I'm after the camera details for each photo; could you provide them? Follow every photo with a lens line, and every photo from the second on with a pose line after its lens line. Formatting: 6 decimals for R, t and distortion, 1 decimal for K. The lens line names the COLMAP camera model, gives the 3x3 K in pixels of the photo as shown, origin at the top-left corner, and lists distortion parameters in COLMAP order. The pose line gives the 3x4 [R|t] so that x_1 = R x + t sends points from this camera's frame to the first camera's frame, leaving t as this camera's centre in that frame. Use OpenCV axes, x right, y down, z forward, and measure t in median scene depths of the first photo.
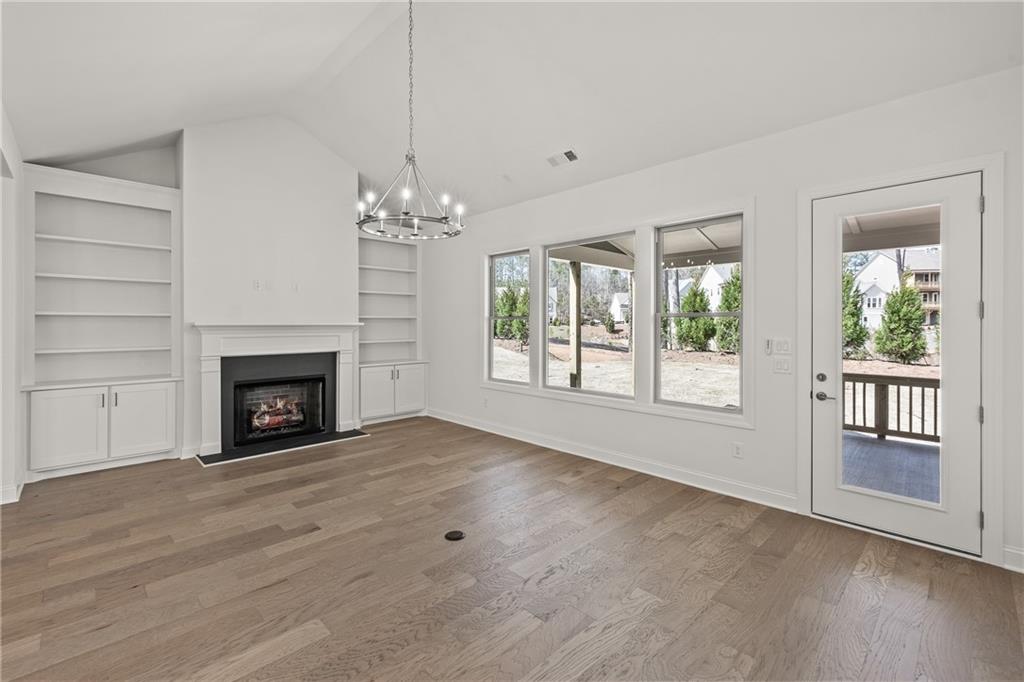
lens RADIAL K [[445.6, 0, 514.2], [0, 445.6, 327.0], [0, 0, 1]] dist [0.001644, 0.000633]
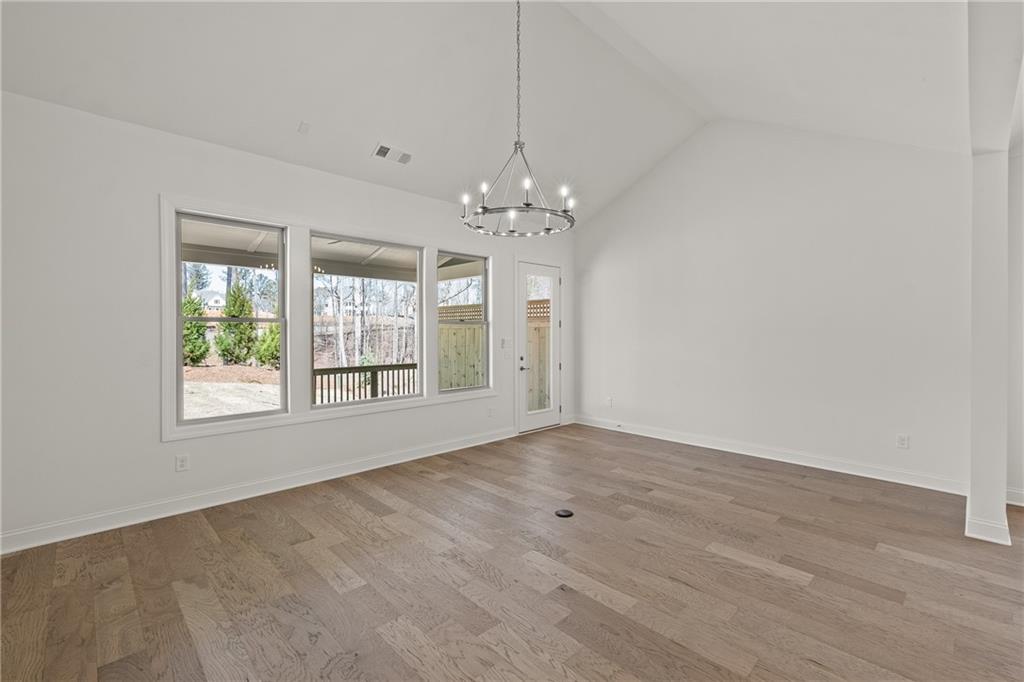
lens RADIAL K [[445.6, 0, 514.2], [0, 445.6, 327.0], [0, 0, 1]] dist [0.001644, 0.000633]
pose [[0.003953, 0.008837, 0.999953, -0.877044], [0.006948, 0.999937, -0.008864, -0.000425], [-0.999968, 0.006983, 0.003892, 0.768454]]
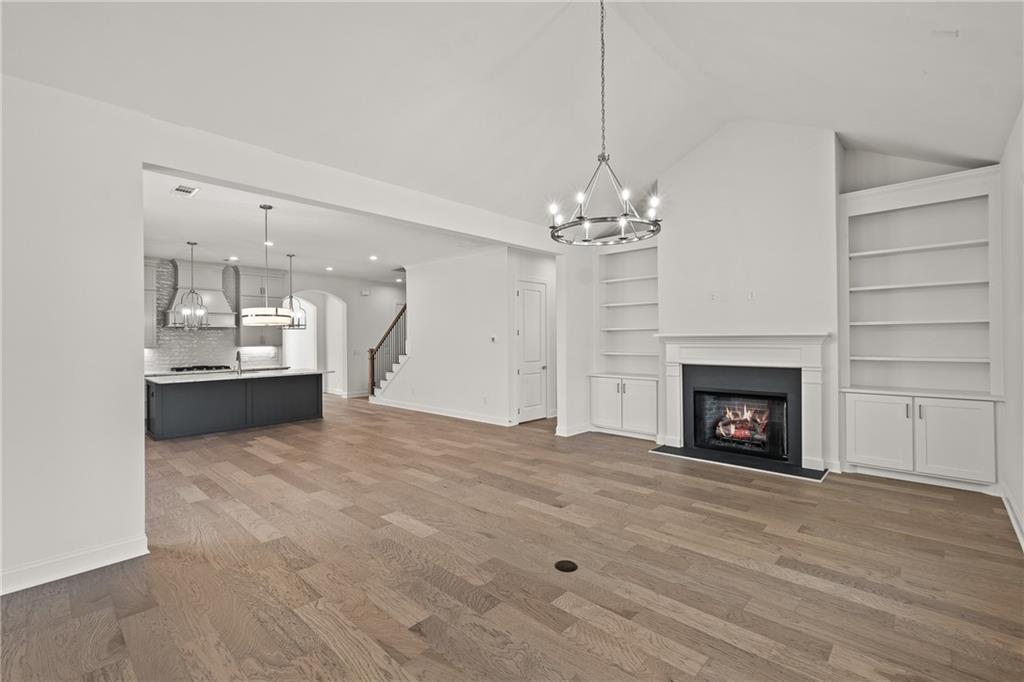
lens RADIAL K [[452.4, 0, 512.0], [0, 452.4, 341.0], [0, 0, 1]] dist [0.003585, 0.000179]
pose [[0.040700, 0.006881, -0.999148, 0.539828], [0.001221, 0.999975, 0.006937, 0.000229], [0.999171, -0.001502, 0.040691, 0.584617]]
